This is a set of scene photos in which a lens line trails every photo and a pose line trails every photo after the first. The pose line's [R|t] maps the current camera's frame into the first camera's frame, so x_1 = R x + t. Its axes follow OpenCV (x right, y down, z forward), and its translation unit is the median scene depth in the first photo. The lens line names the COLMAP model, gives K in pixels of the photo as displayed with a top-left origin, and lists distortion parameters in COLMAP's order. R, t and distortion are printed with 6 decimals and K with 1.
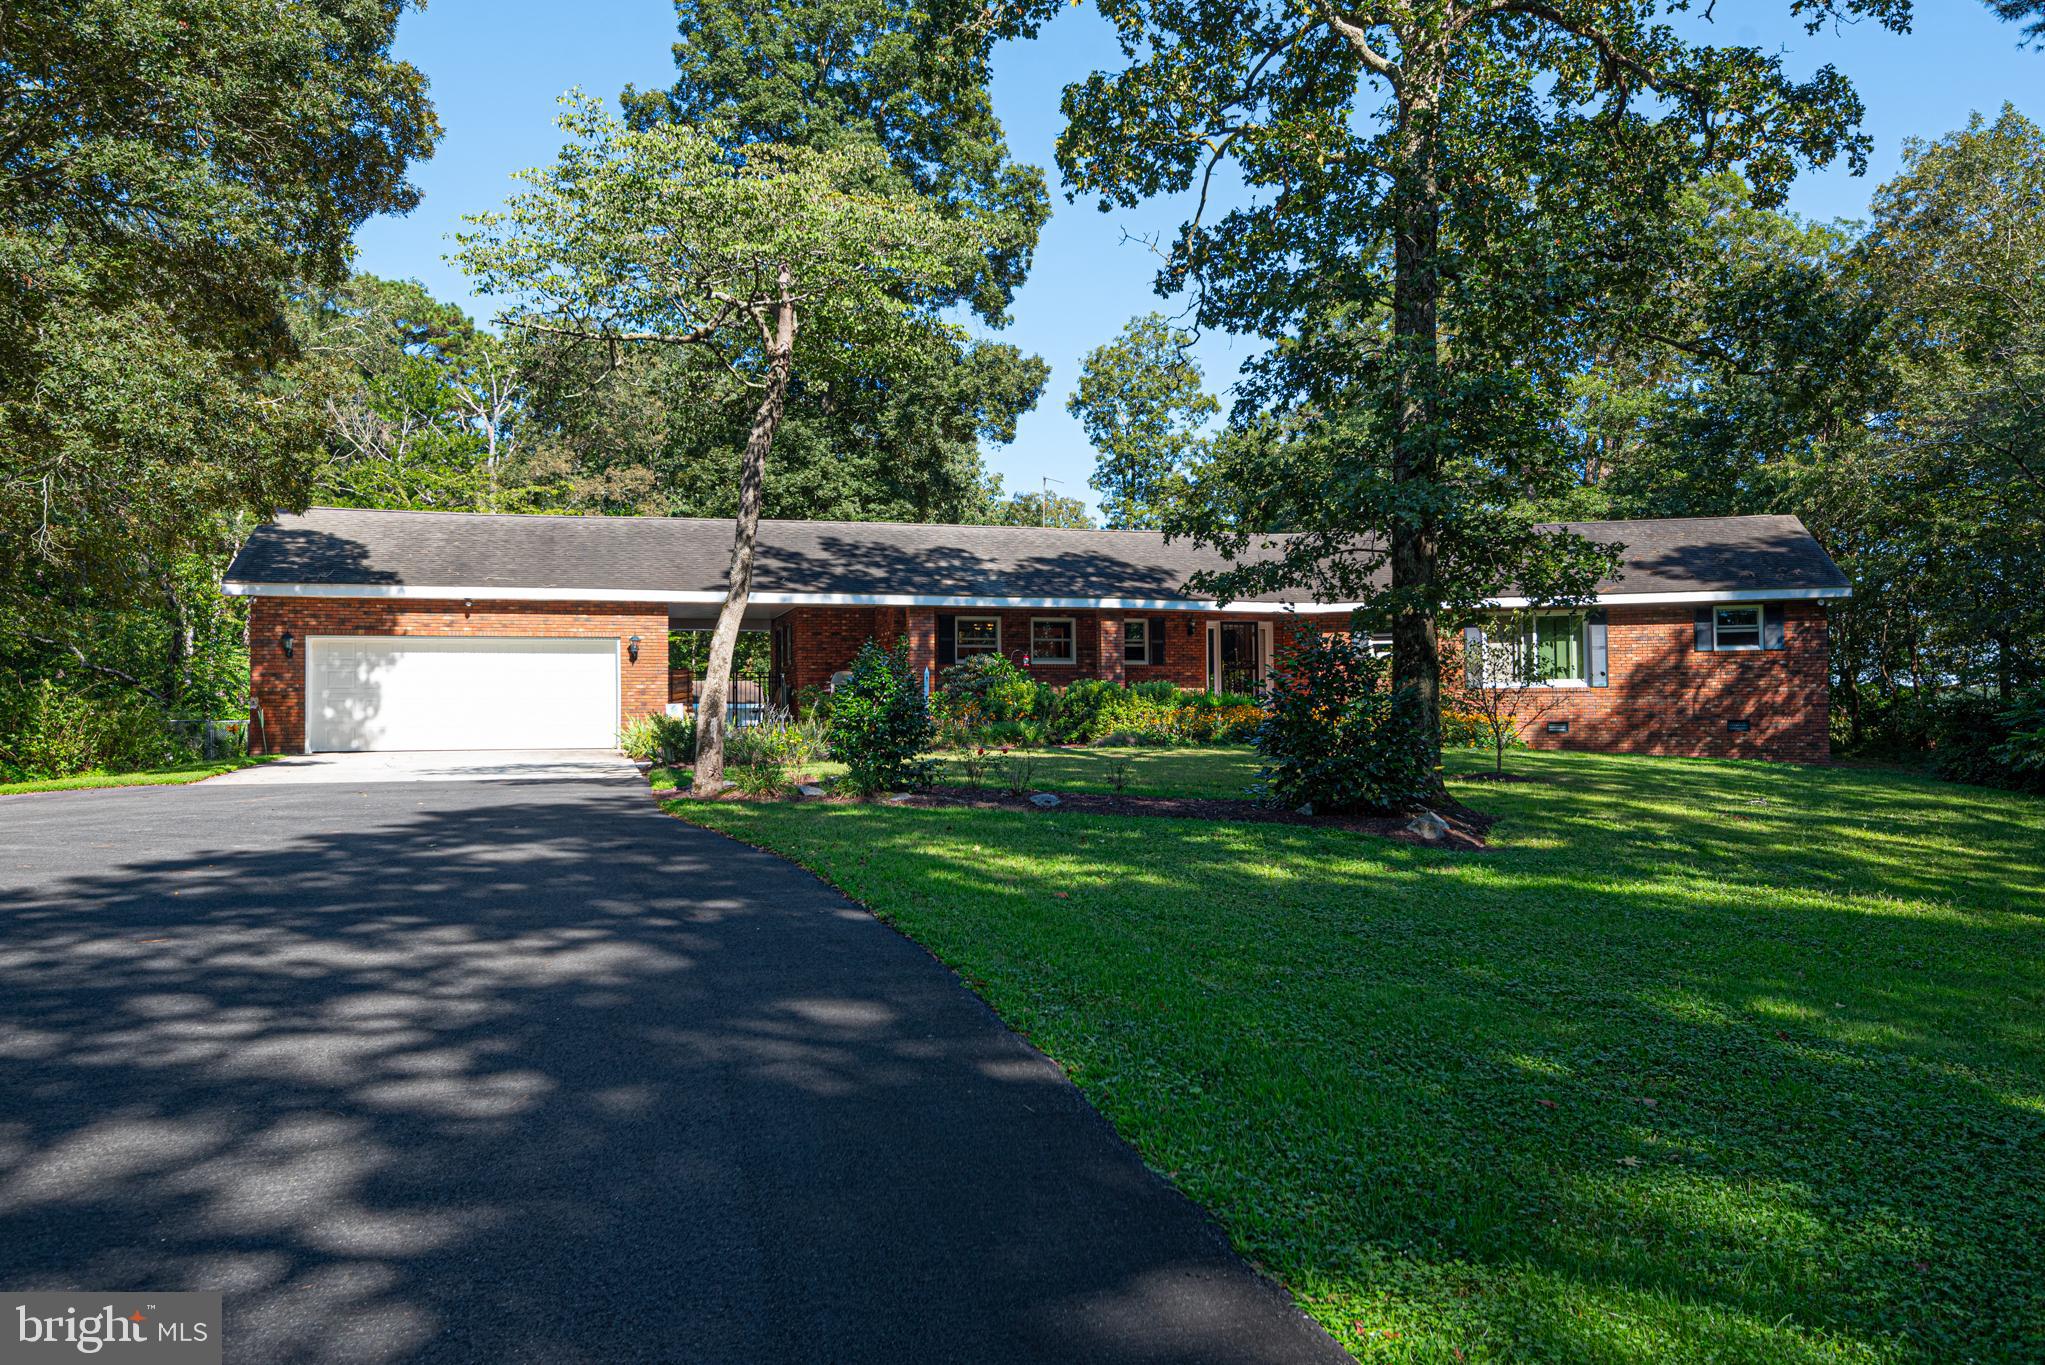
lens RADIAL K [[1510.7, 0, 1024.5], [0, 1510.7, 595.6], [0, 0, 1]] dist [0.075233, -0.074578]
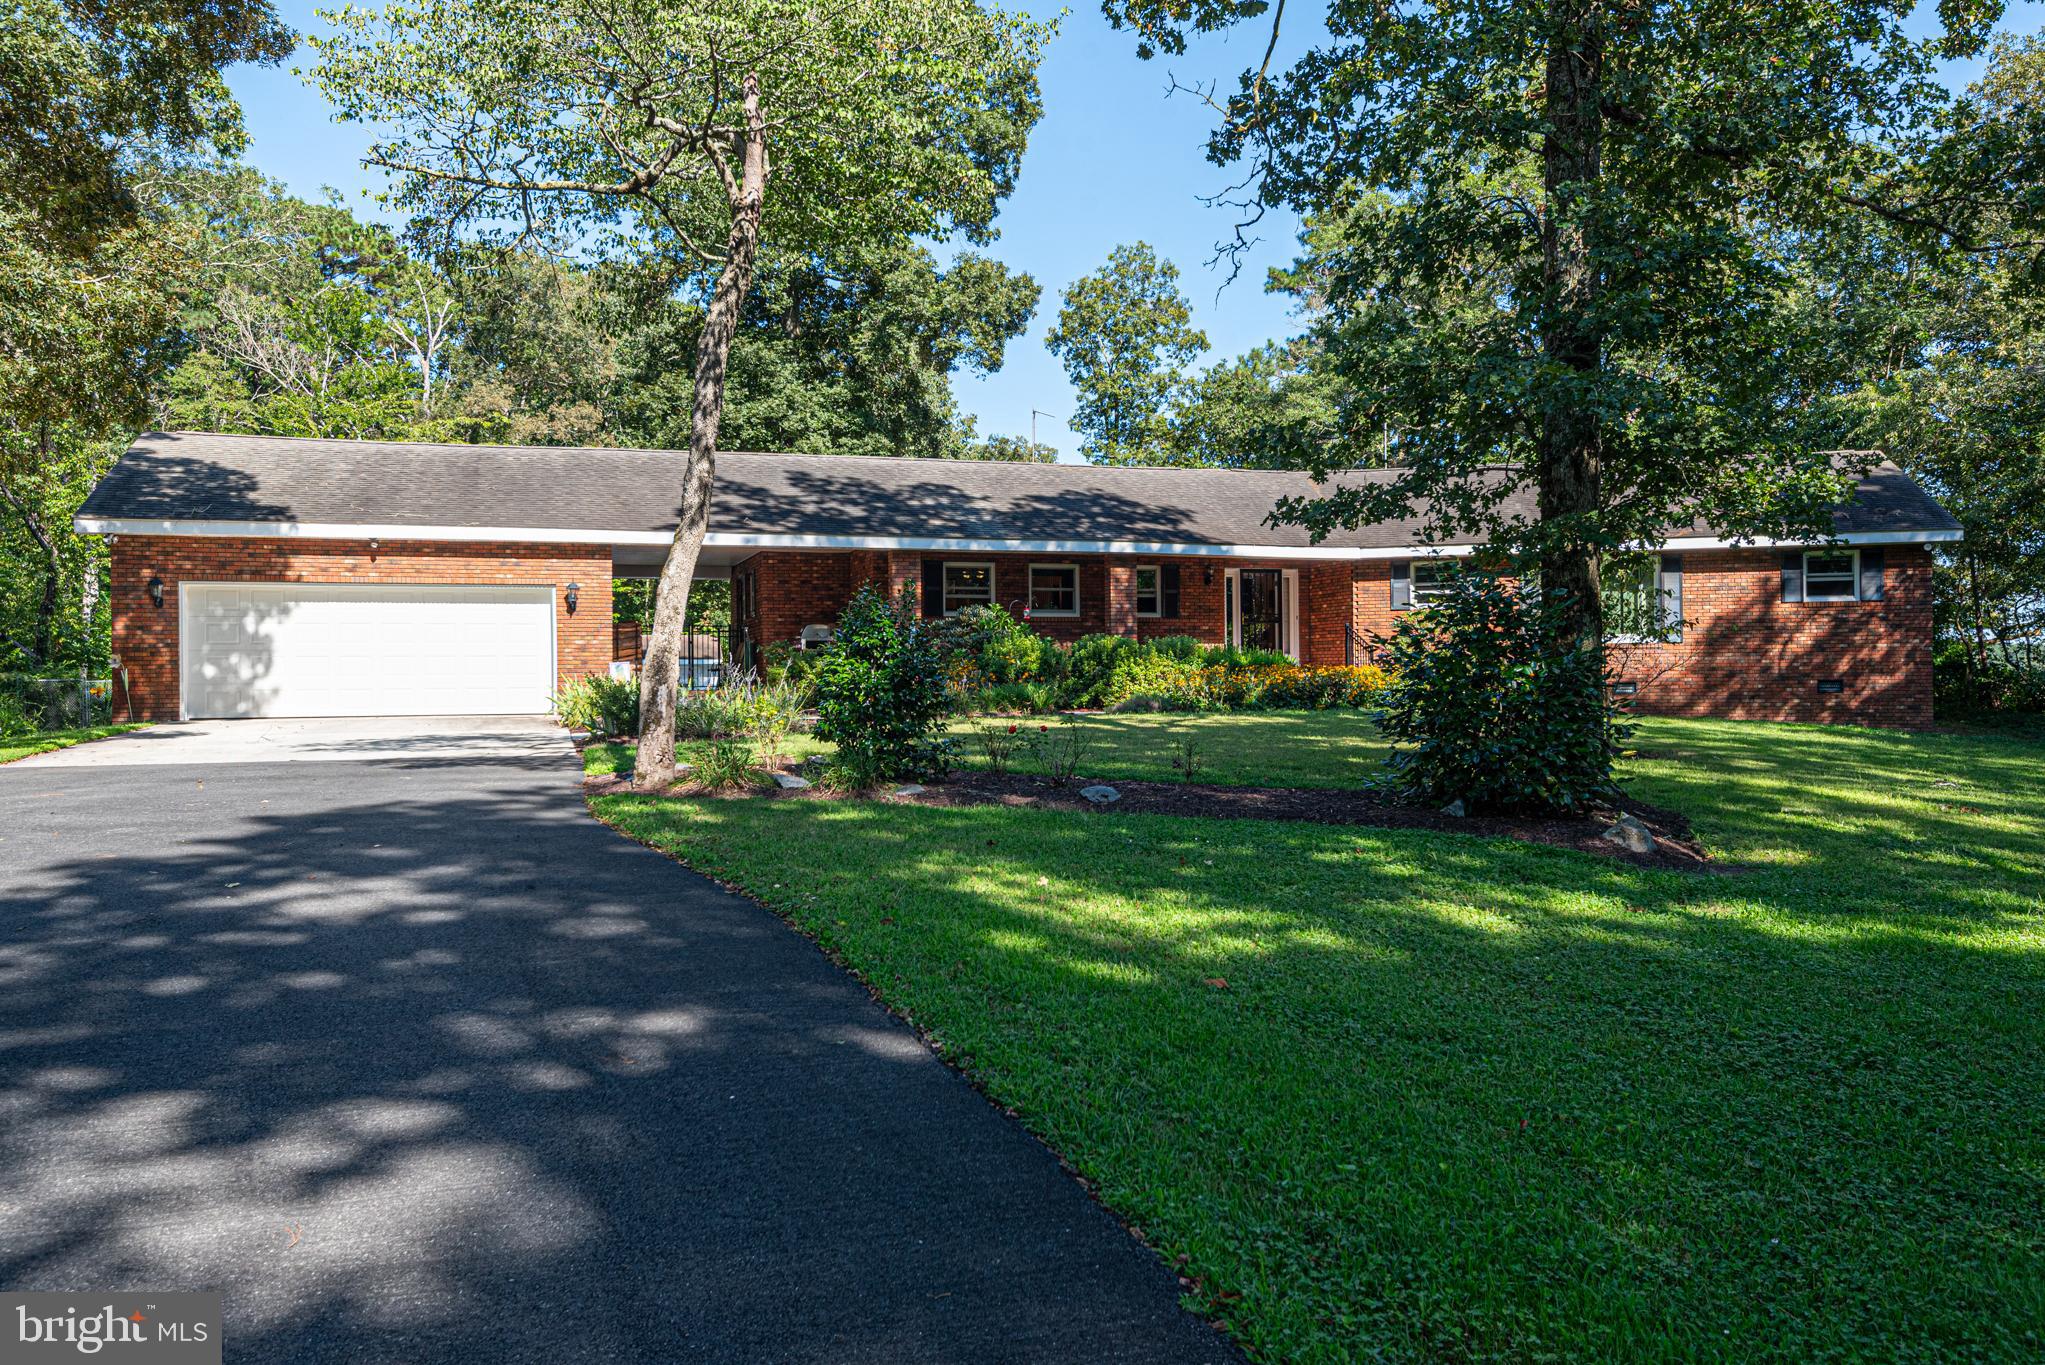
lens RADIAL K [[1510.7, 0, 1024.5], [0, 1510.7, 595.6], [0, 0, 1]] dist [0.075233, -0.074578]
pose [[0.999610, 0.001226, 0.027902, -0.024723], [-0.002081, 0.999529, 0.030624, 0.006639], [-0.027851, -0.030670, 0.999141, 0.131022]]
